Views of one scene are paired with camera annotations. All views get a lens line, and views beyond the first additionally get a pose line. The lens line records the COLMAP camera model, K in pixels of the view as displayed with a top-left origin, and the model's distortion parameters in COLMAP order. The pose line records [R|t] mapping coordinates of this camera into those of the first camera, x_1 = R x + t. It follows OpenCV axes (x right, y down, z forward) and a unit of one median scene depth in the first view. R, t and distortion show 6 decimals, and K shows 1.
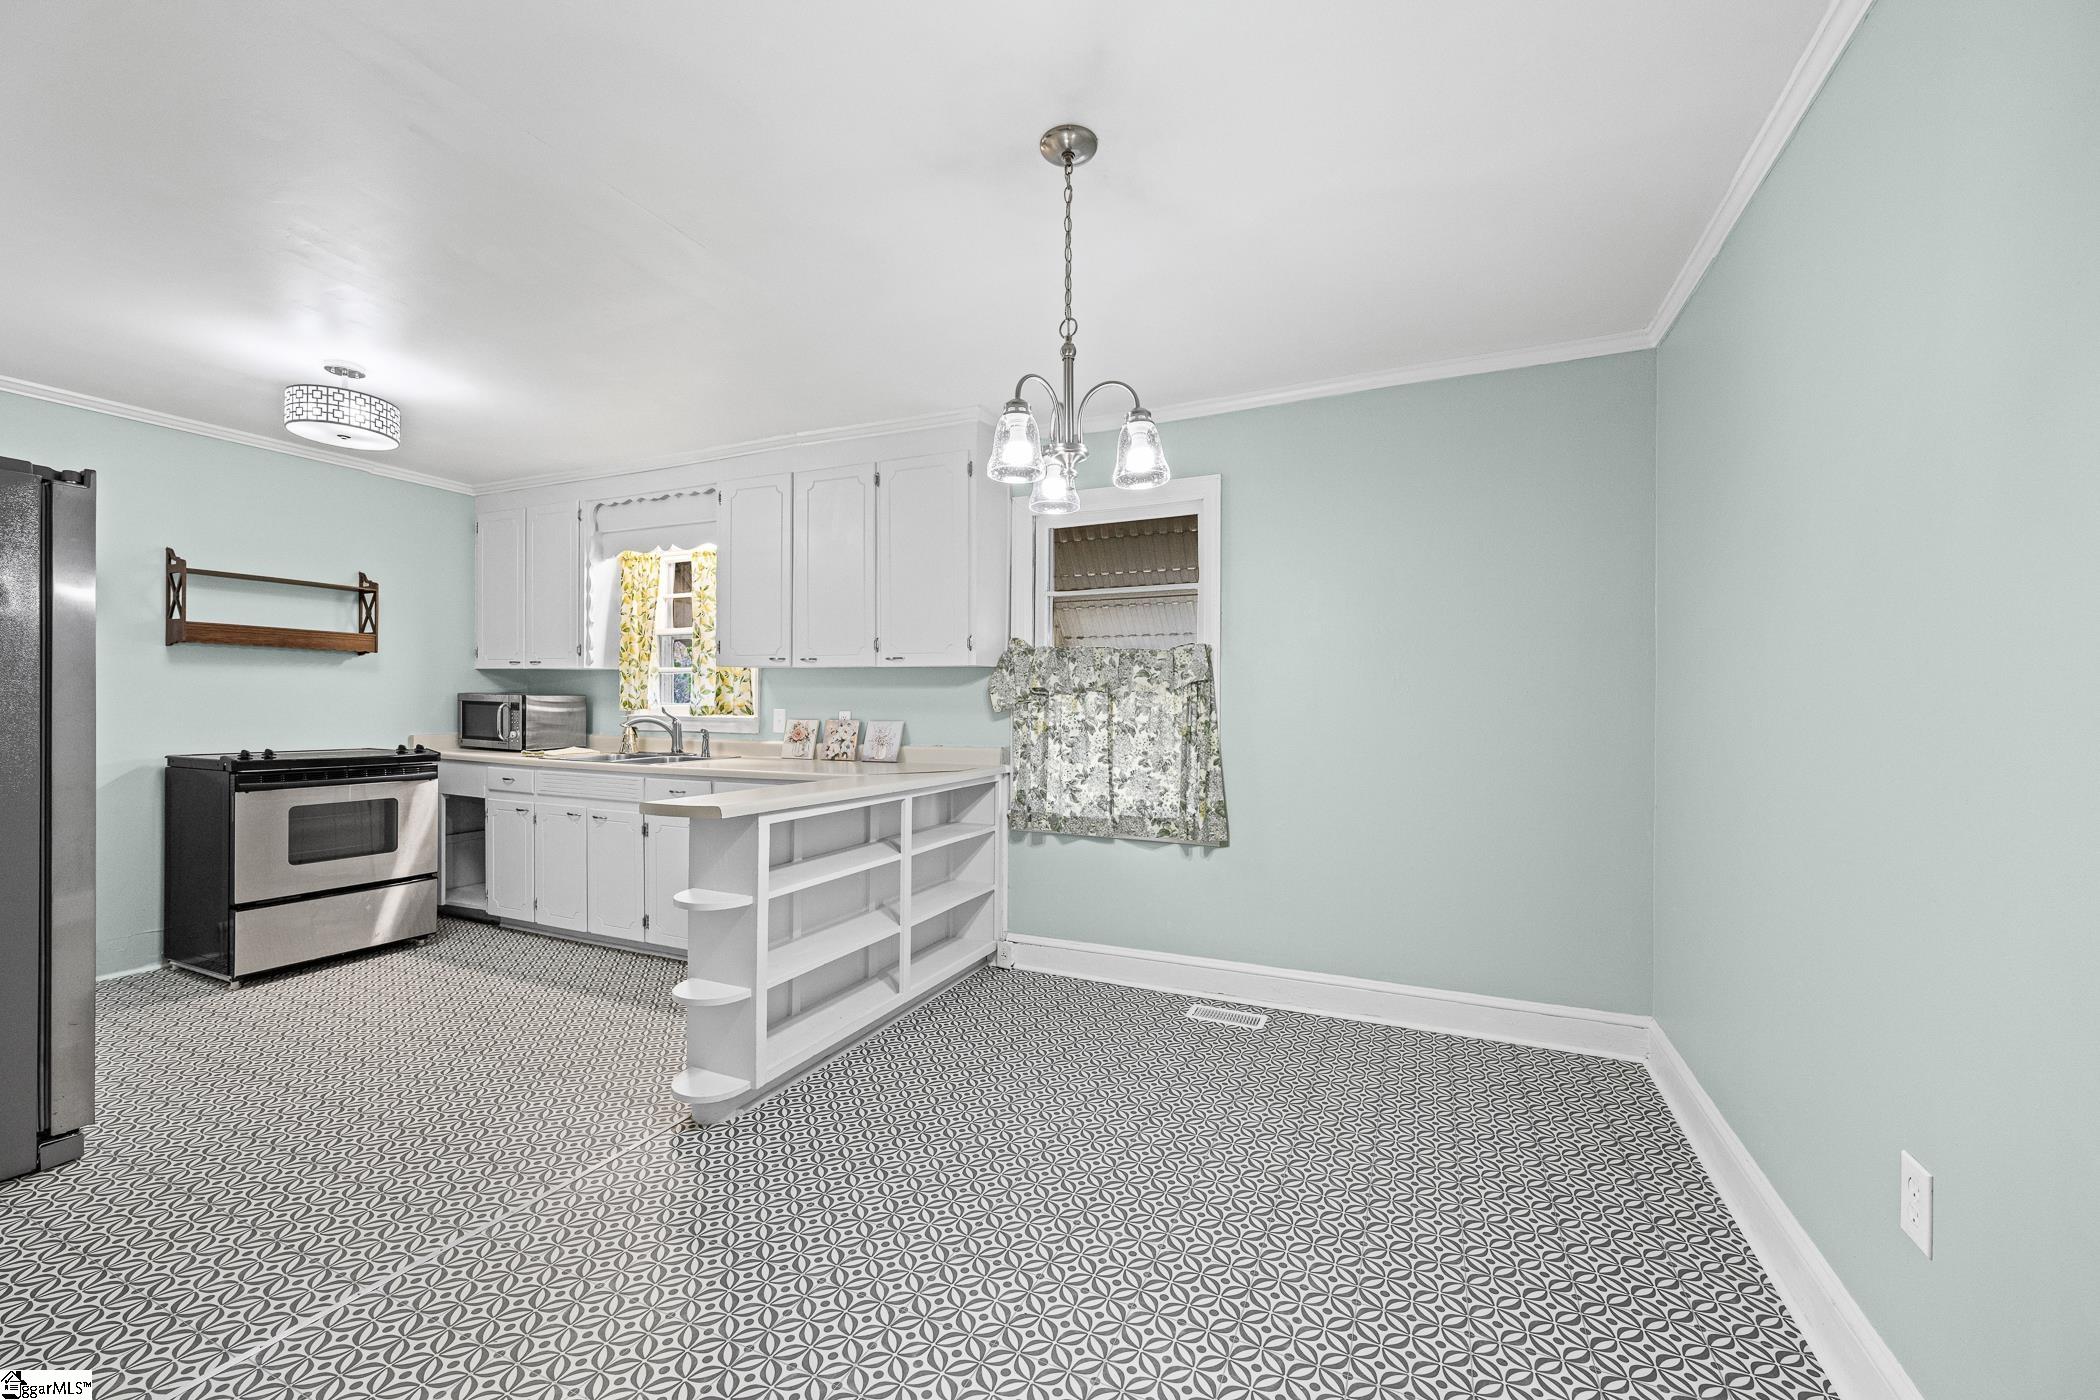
lens RADIAL K [[830.8, 0, 1042.7], [0, 830.8, 717.5], [0, 0, 1]] dist [-0.000017, 0.000095]
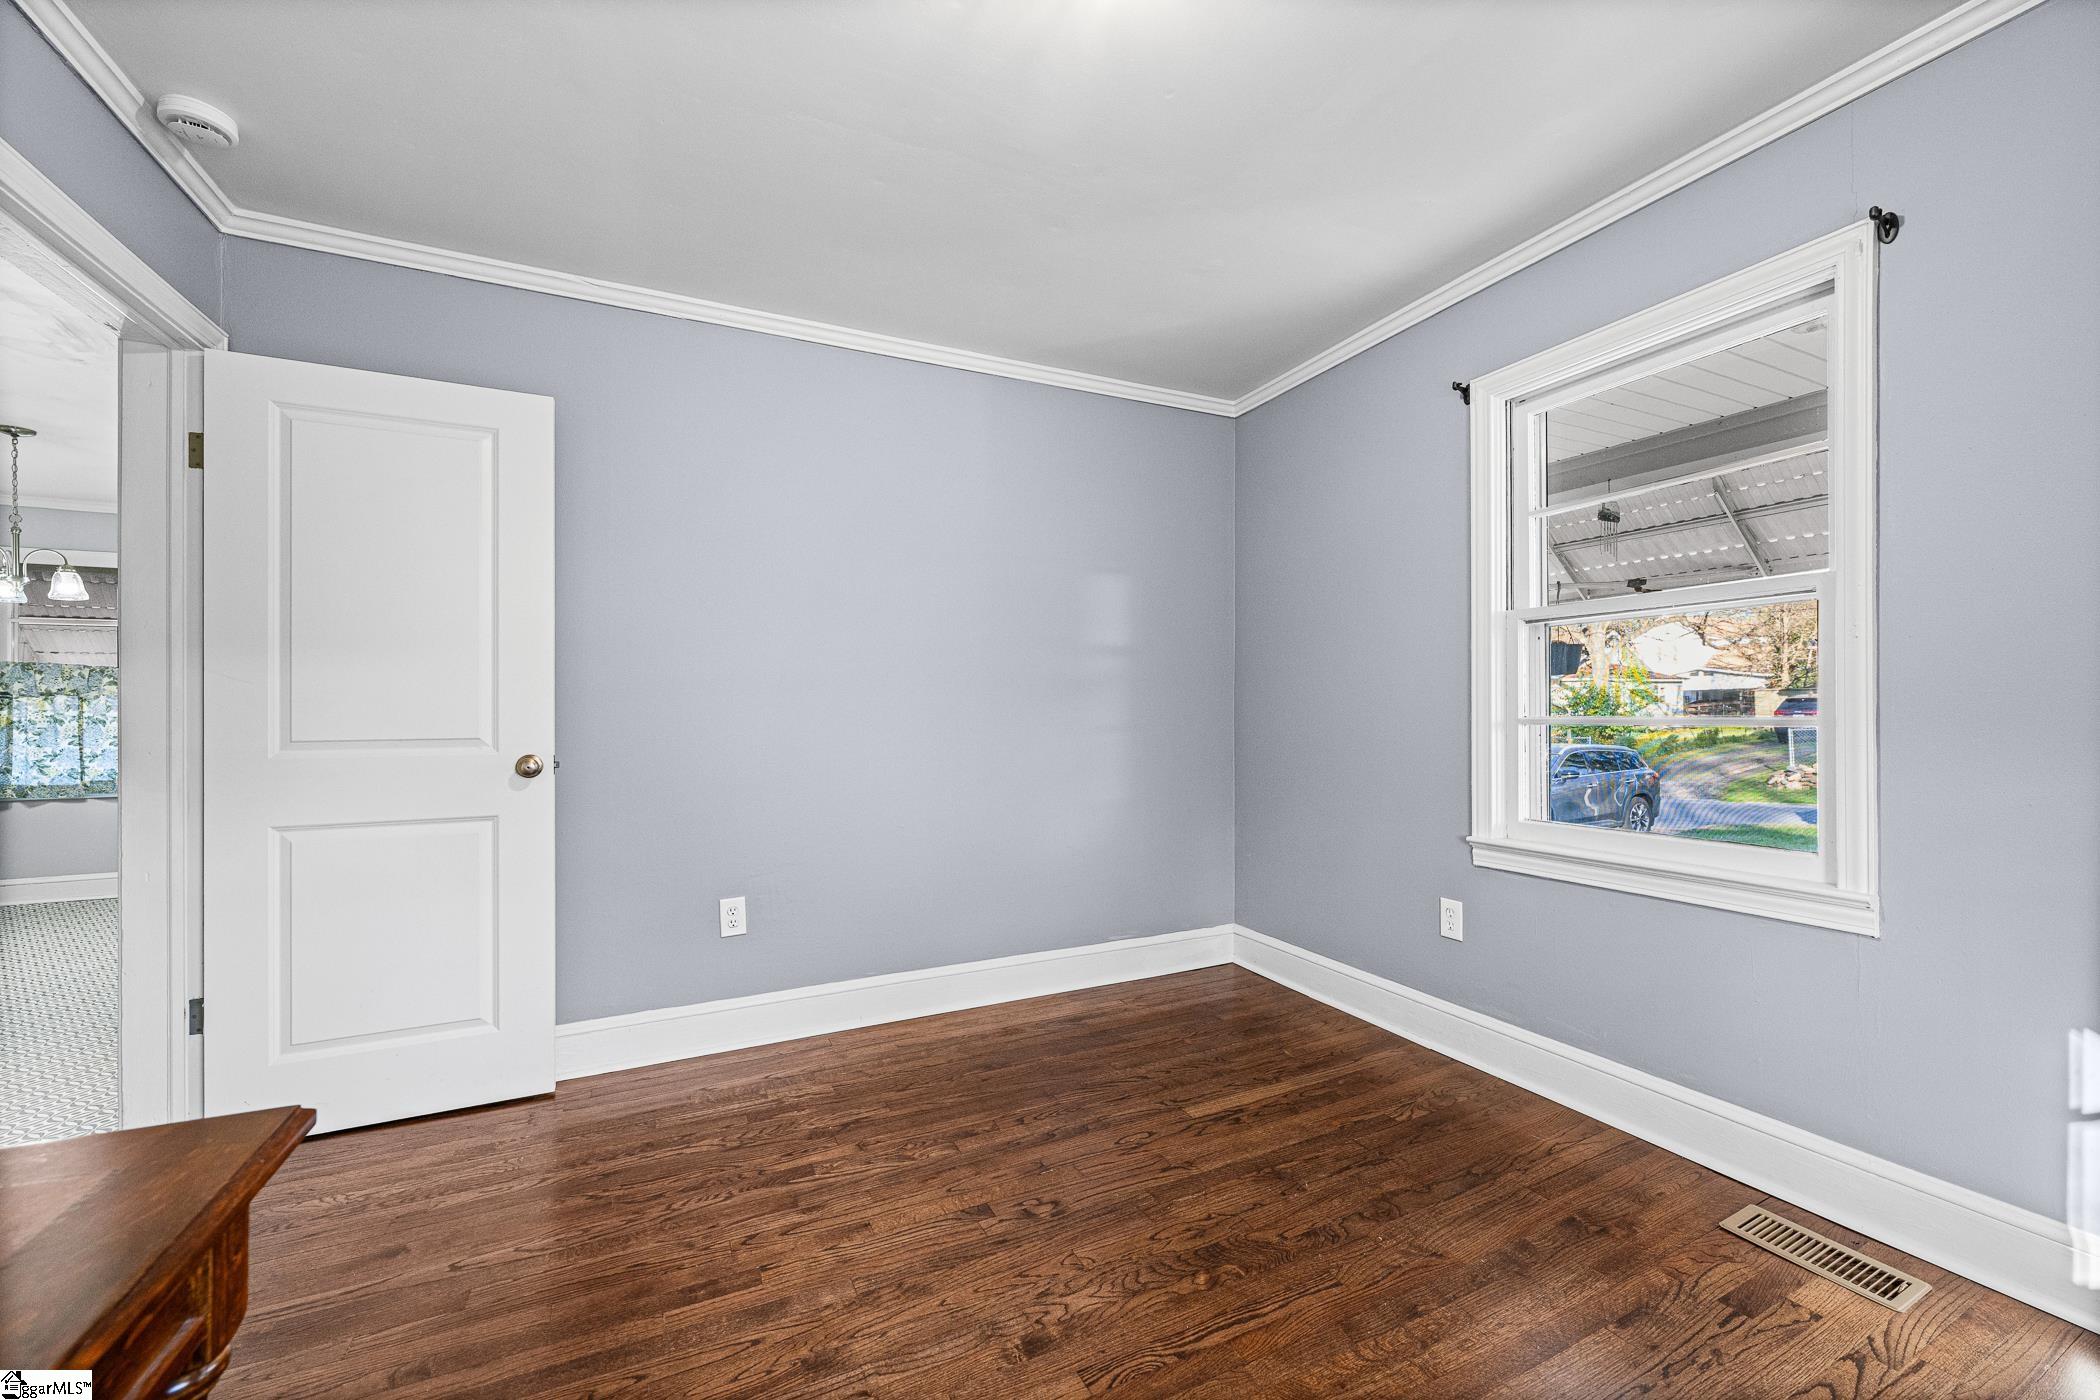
lens RADIAL K [[829.3, 0, 1050.2], [0, 829.3, 712.5], [0, 0, 1]] dist [-0.001763, -0.000746]
pose [[0.631567, -0.008120, 0.775279, 0.027333], [0.014907, 0.999887, -0.001672, 0.021045], [-0.775178, 0.012613, 0.631617, -0.976367]]
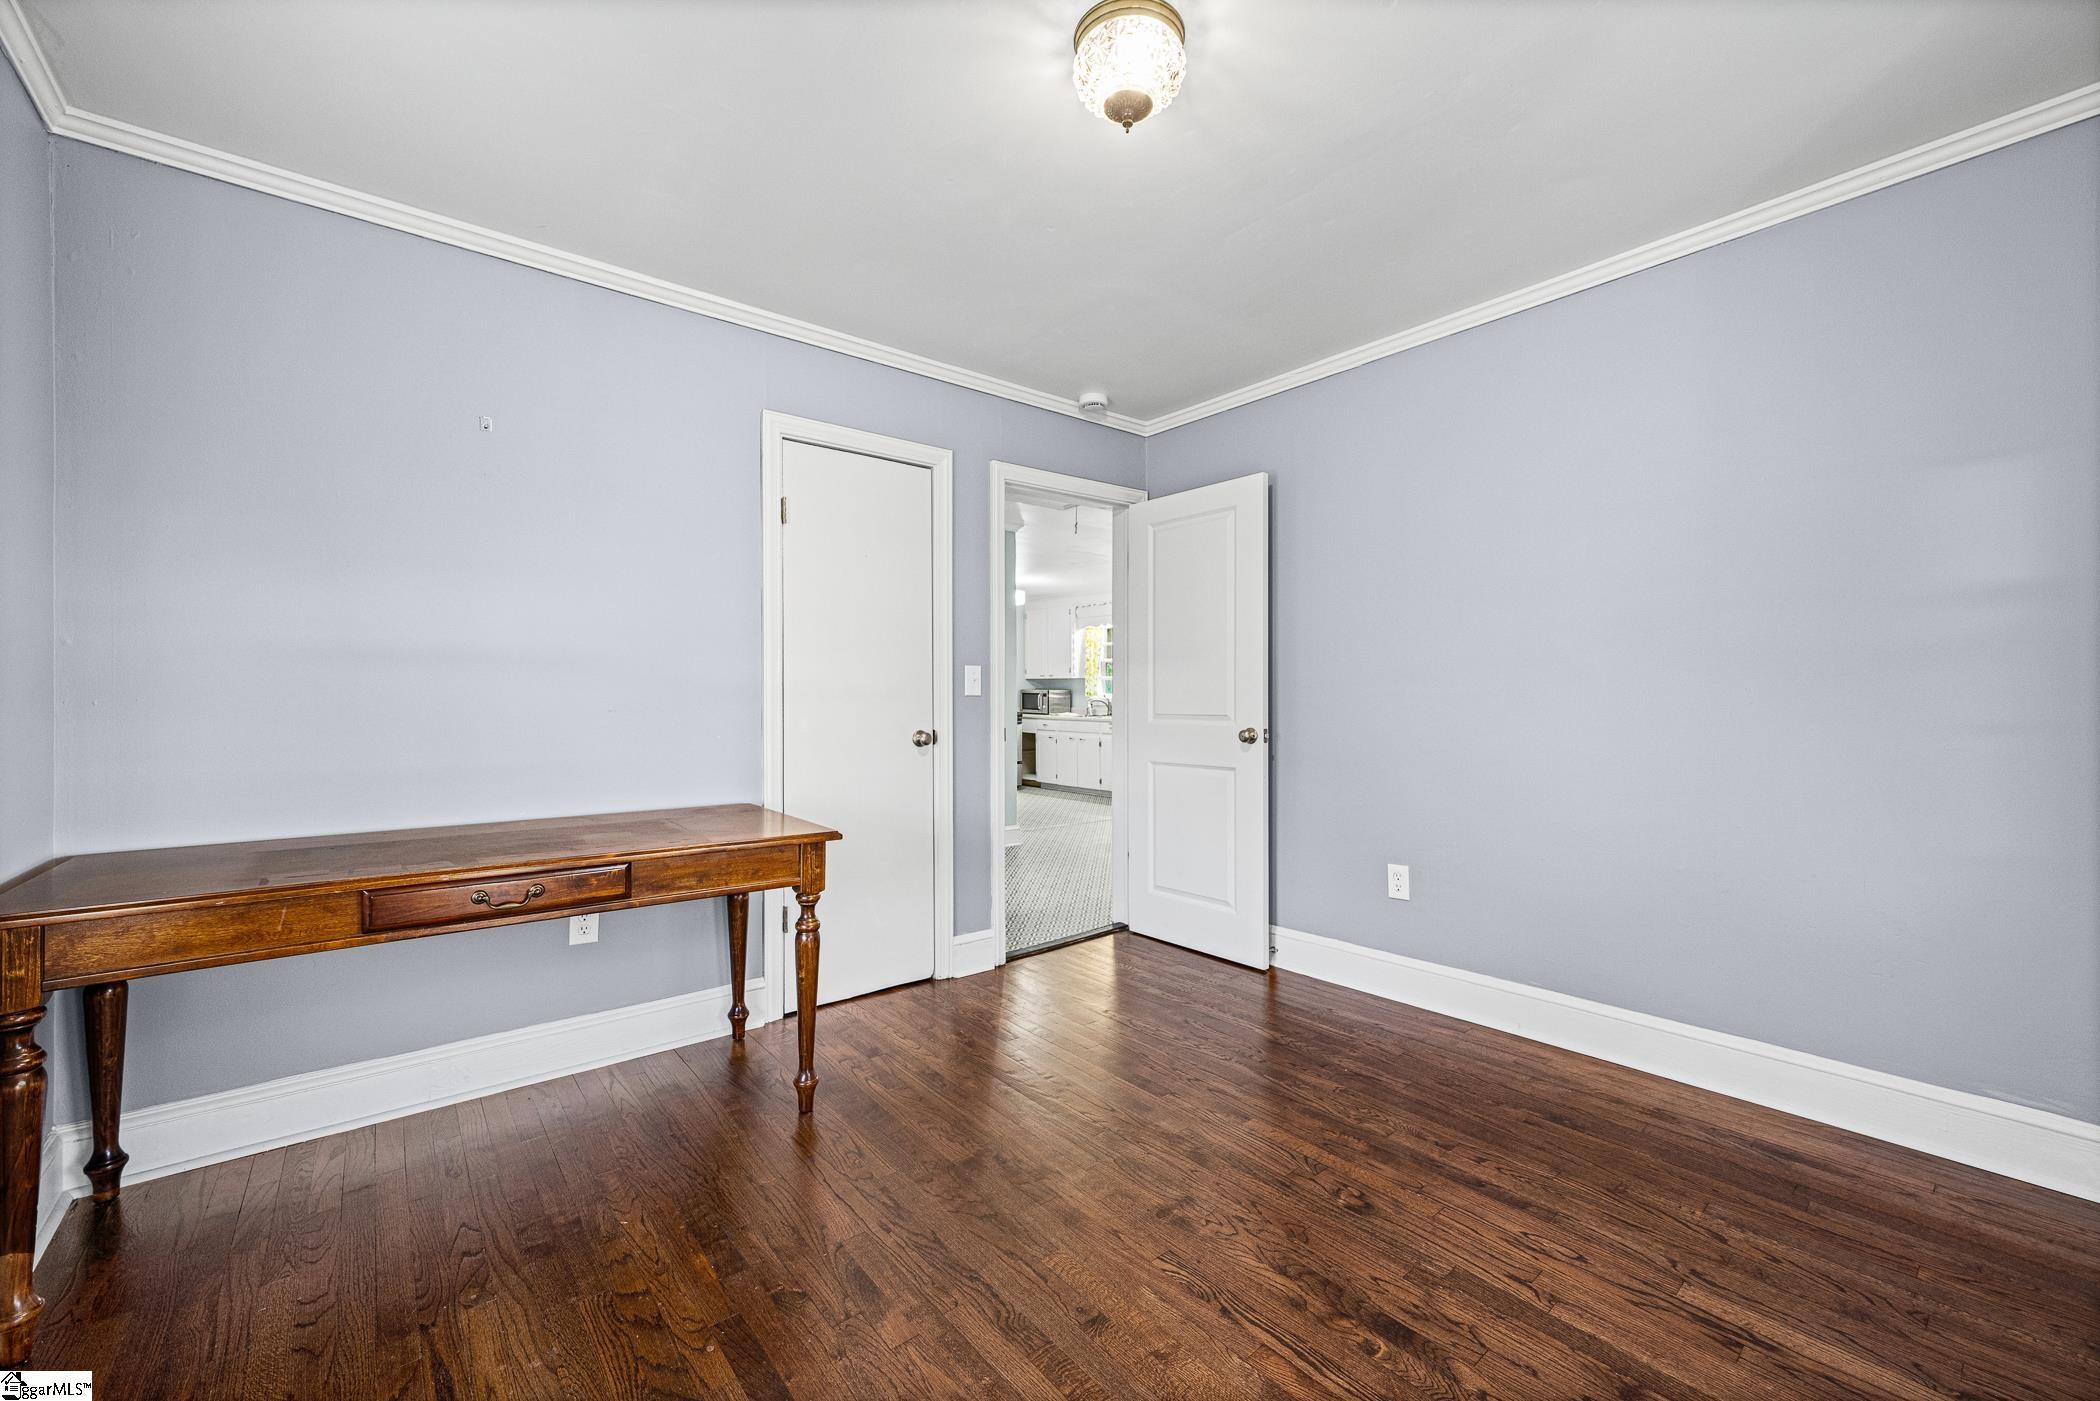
lens RADIAL K [[826.4, 0, 1038.5], [0, 826.4, 698.6], [0, 0, 1]] dist [0.000215, -0.000183]
pose [[0.898416, -0.008491, -0.439064, 0.390025], [0.004176, 0.999933, -0.010791, 0.022688], [0.439127, 0.007861, 0.898391, -1.150471]]
